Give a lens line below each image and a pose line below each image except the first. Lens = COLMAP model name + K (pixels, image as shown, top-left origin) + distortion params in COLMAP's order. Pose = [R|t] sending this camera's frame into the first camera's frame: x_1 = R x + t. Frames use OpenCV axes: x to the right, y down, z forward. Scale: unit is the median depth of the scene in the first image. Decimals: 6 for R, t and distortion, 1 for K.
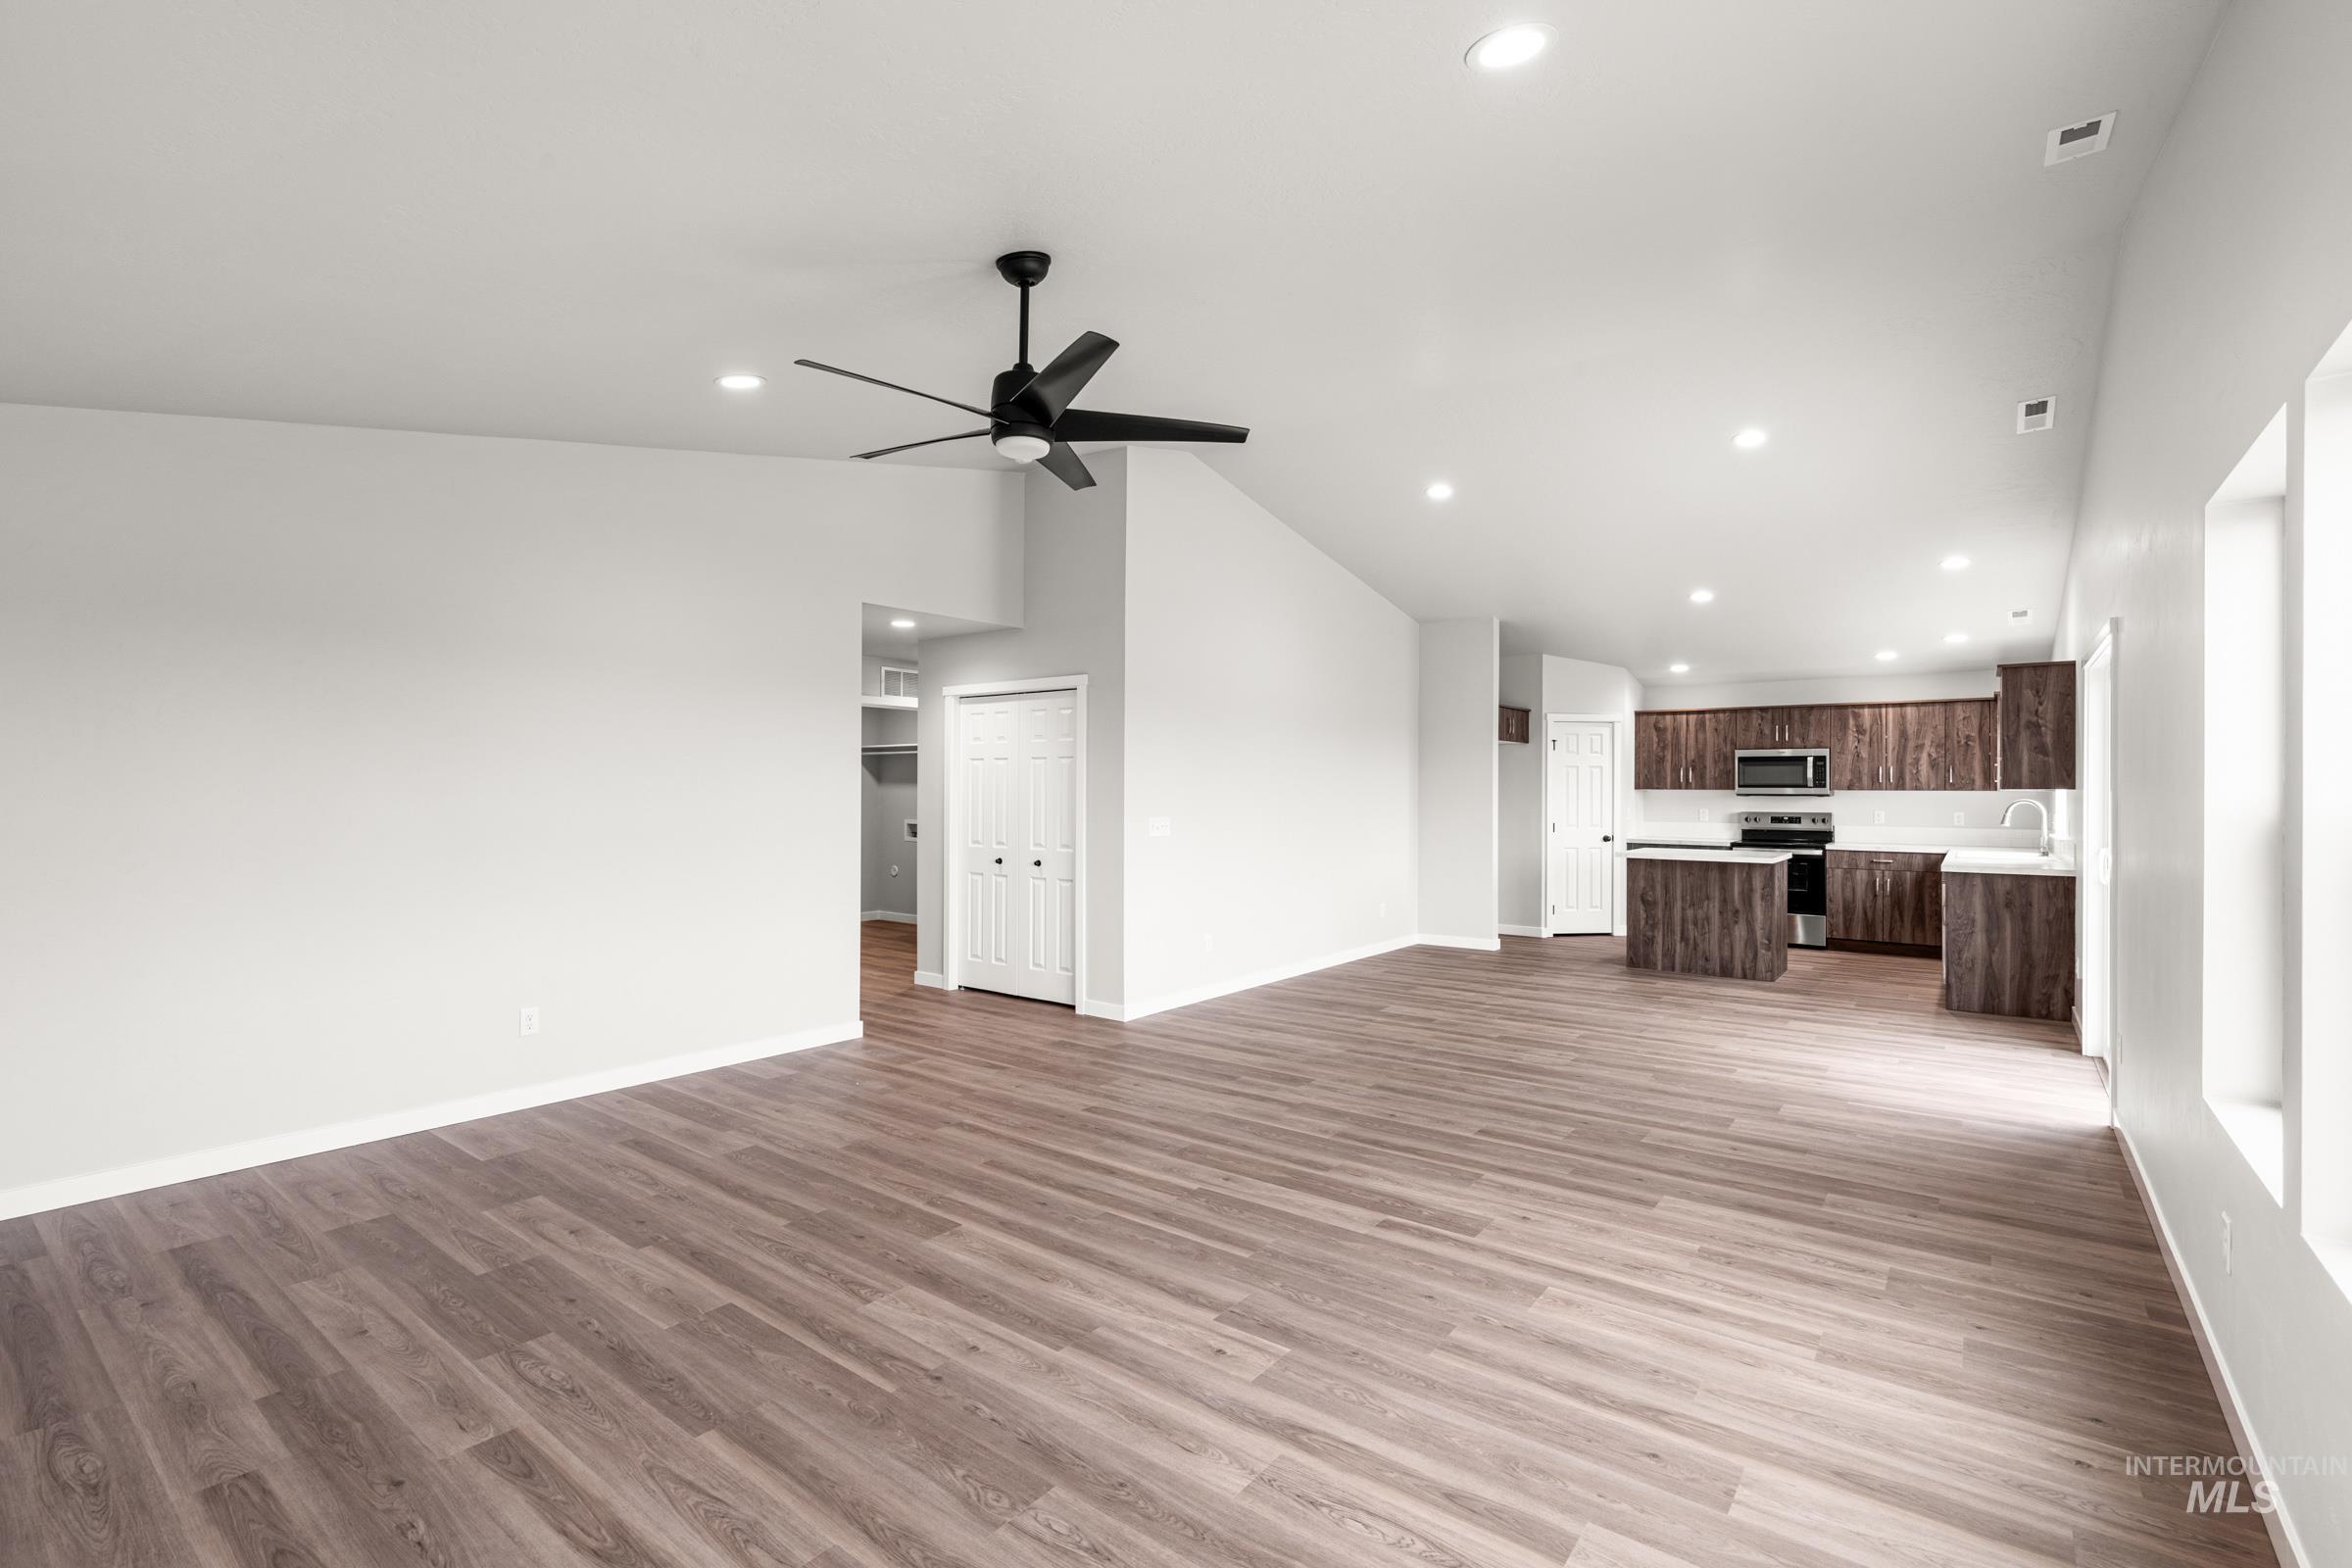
lens RADIAL K [[1175.7, 0, 1087.9], [0, 1175.7, 786.7], [0, 0, 1]] dist [0.002107, 0.000330]
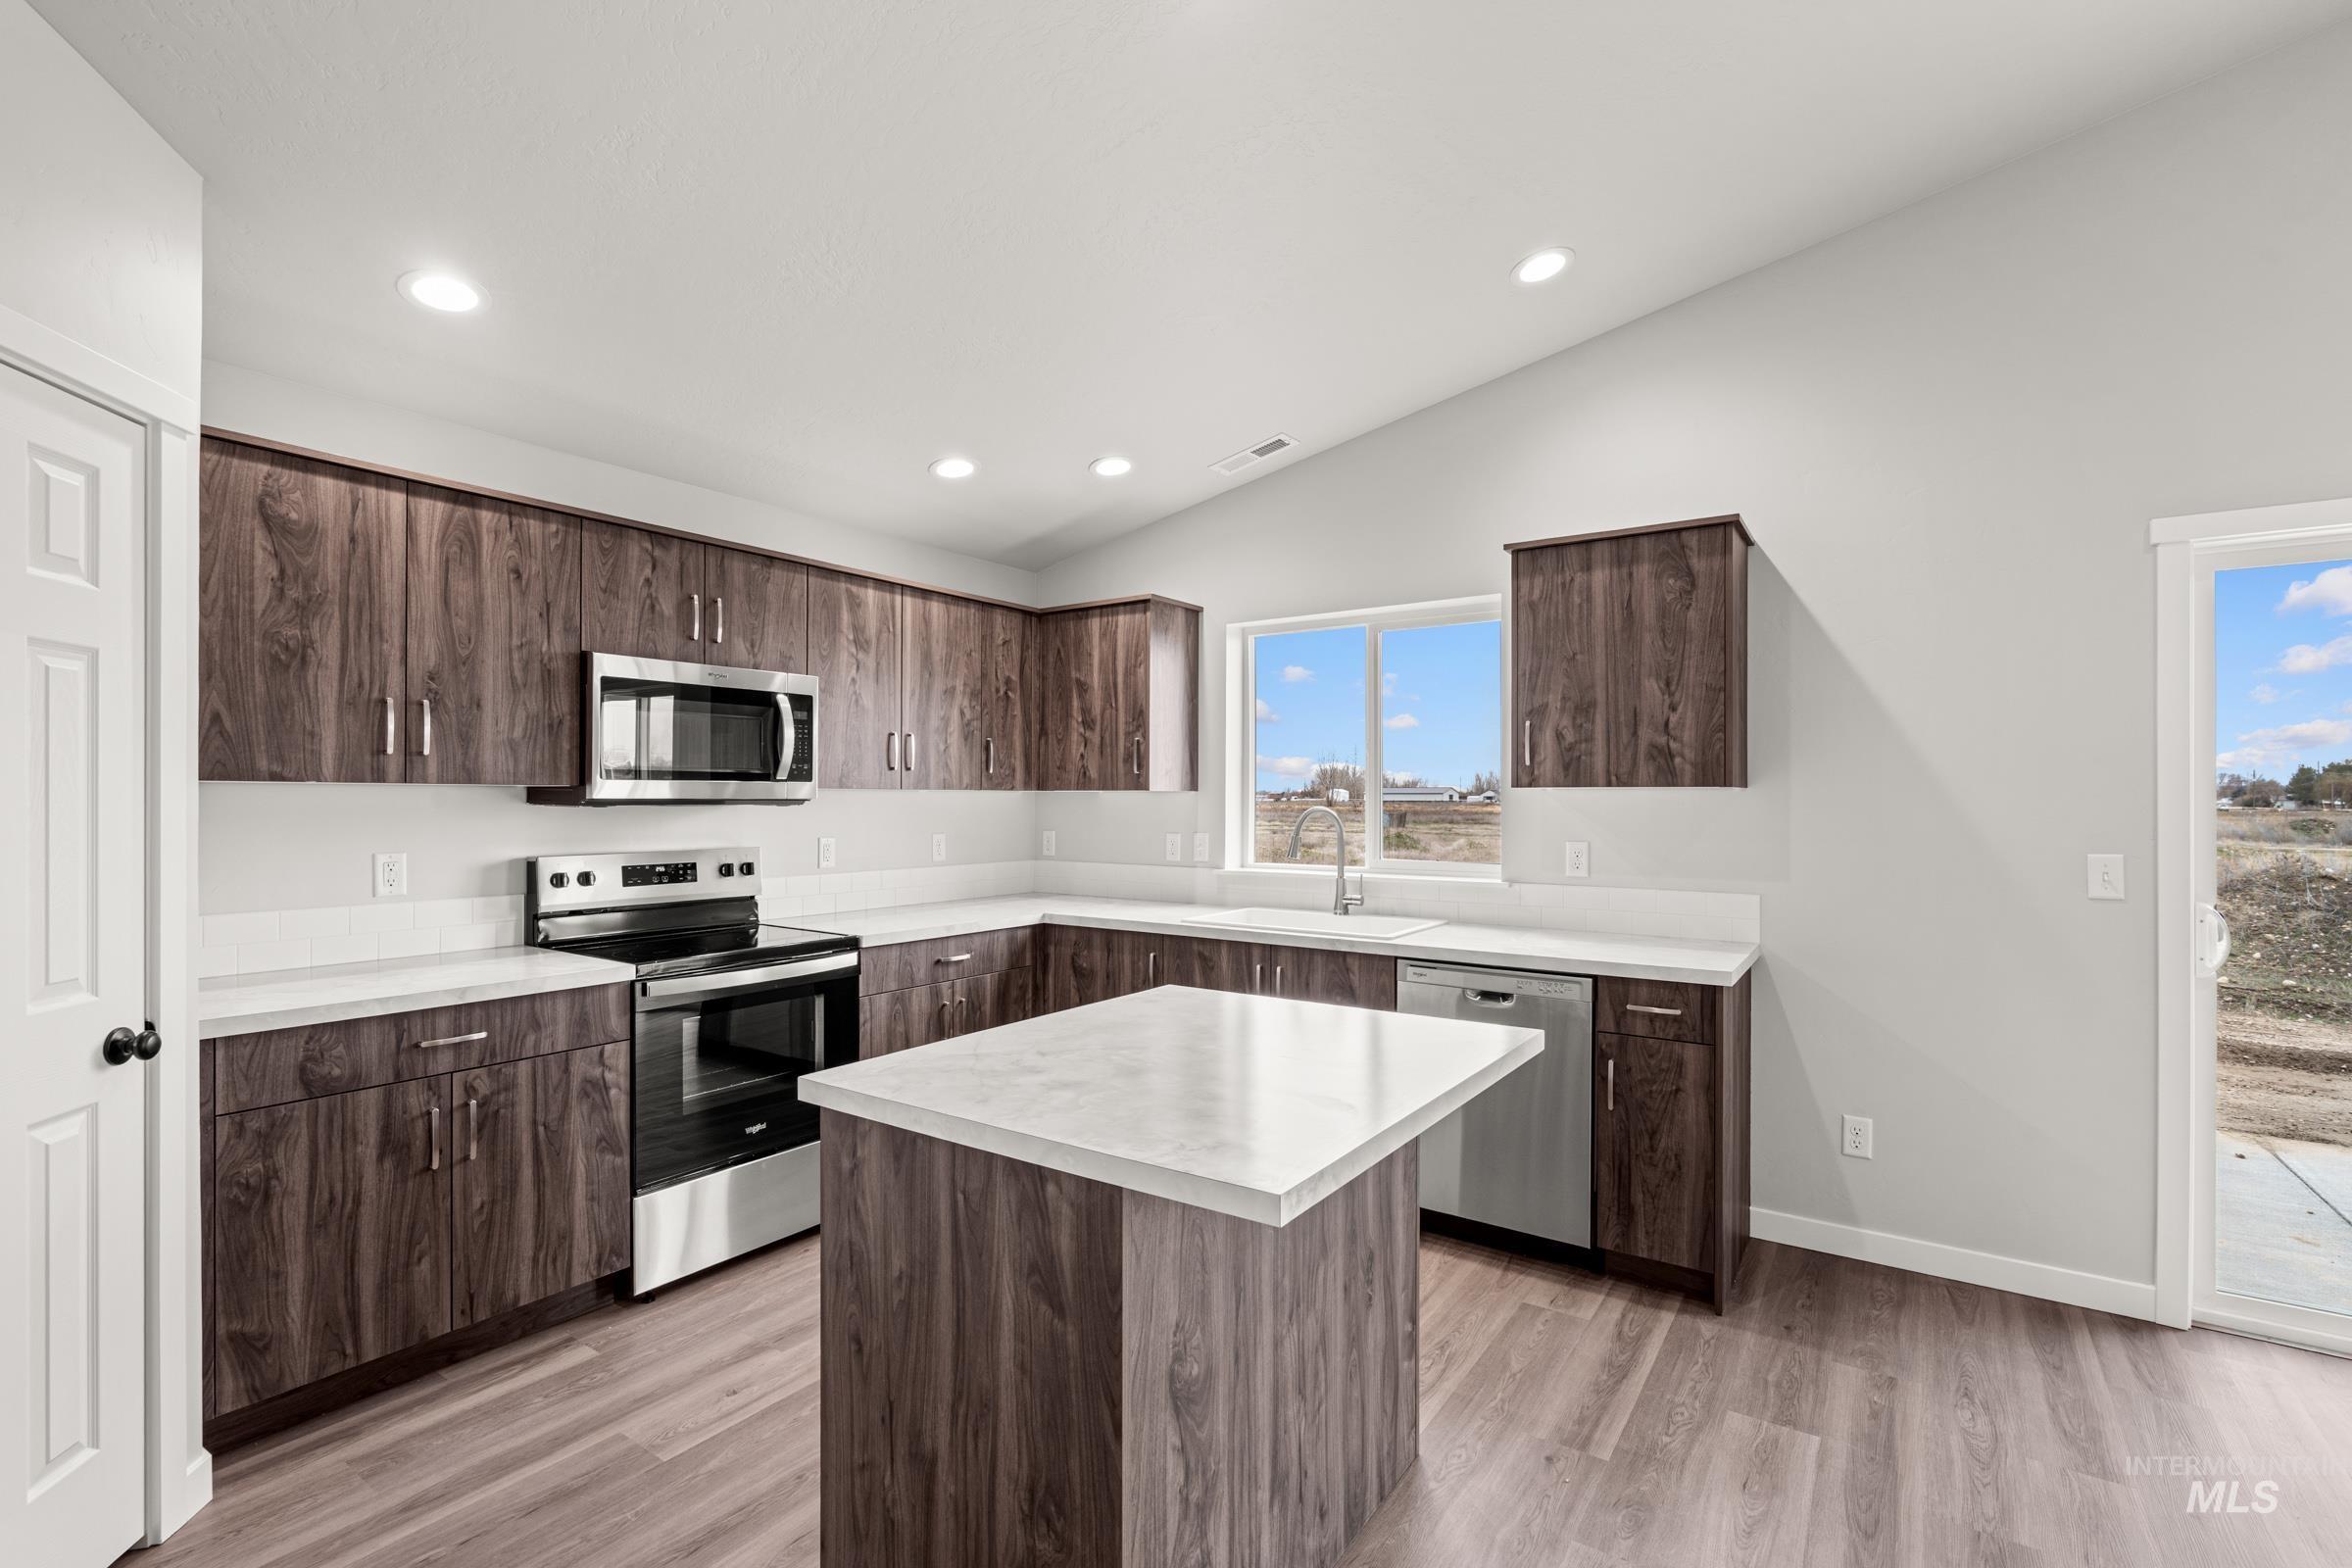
lens RADIAL K [[1042.9, 0, 1138.2], [0, 1042.9, 804.6], [0, 0, 1]] dist [-0.002967, 0.000526]
pose [[-0.076006, -0.011315, 0.997043, 0.291507], [-0.005138, 0.999927, 0.010956, 0.004073], [-0.997094, -0.004290, -0.076058, 0.930653]]
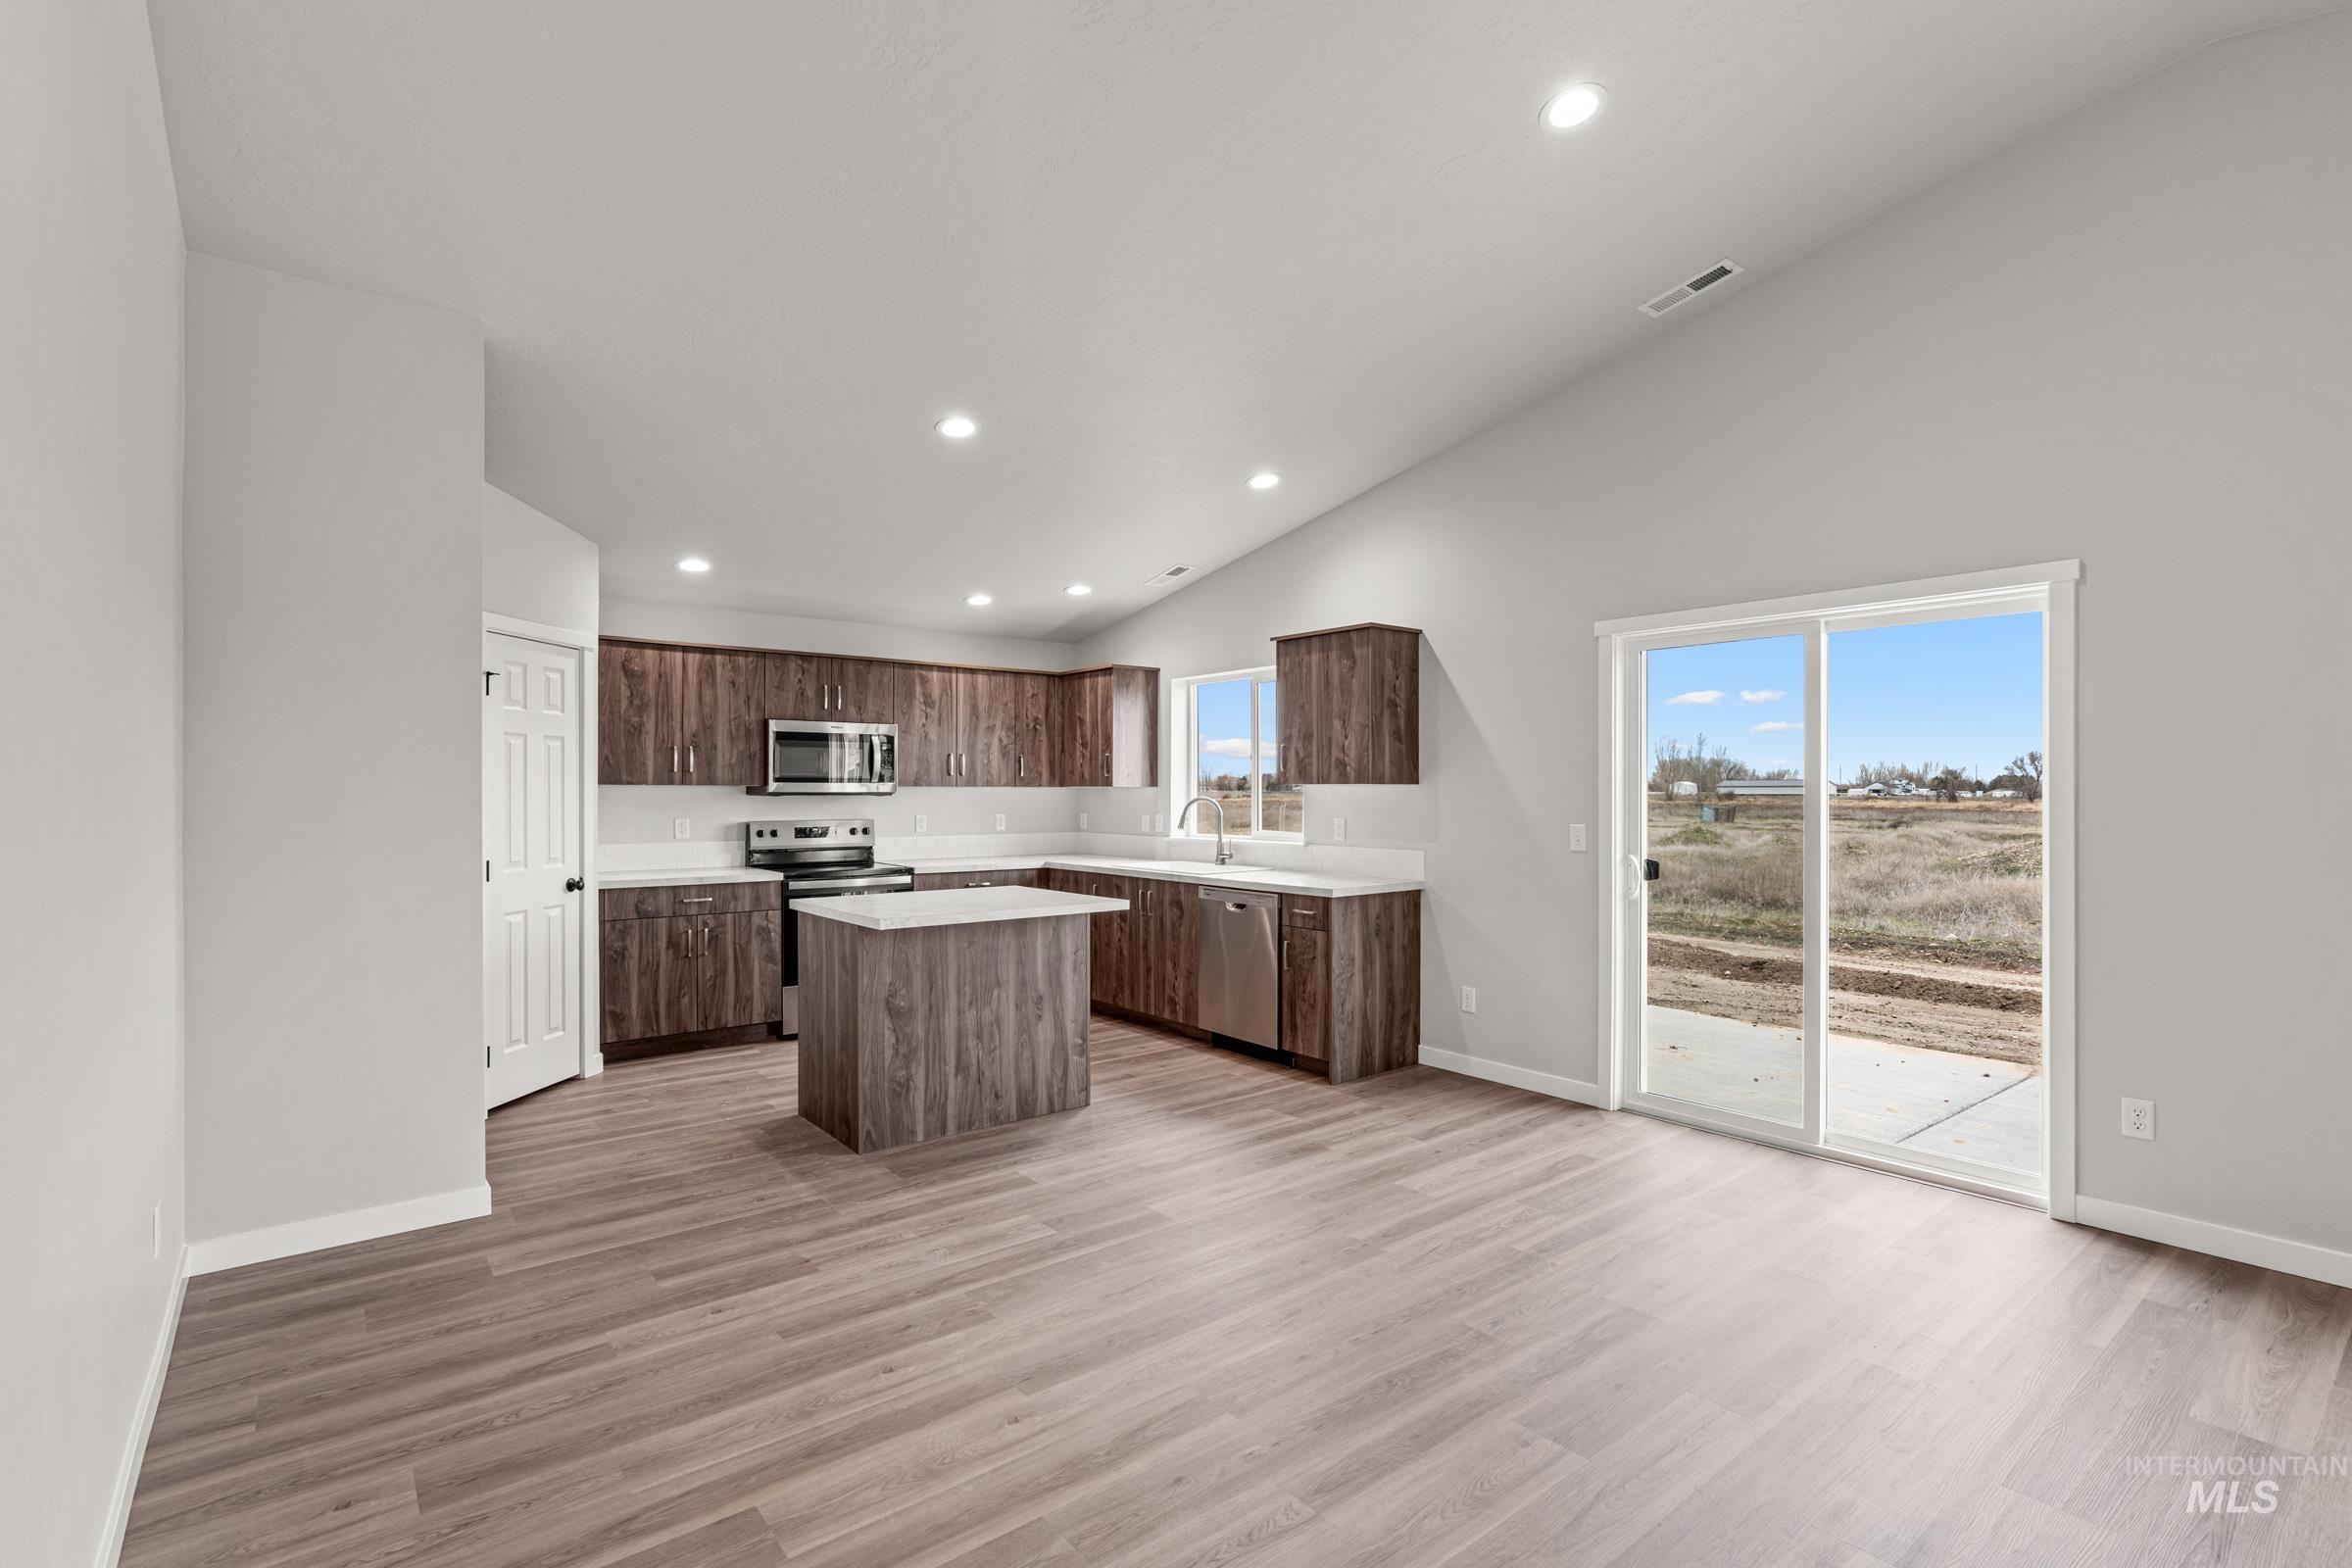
lens RADIAL K [[1075.1, 0, 1230.1], [0, 1075.1, 805.1], [0, 0, 1]] dist [-0.001954, 0.000013]
pose [[0.160532, -0.016104, 0.986899, 0.048138], [-0.001356, 0.999862, 0.016536, 0.003304], [-0.987030, -0.003992, 0.160488, 0.716582]]
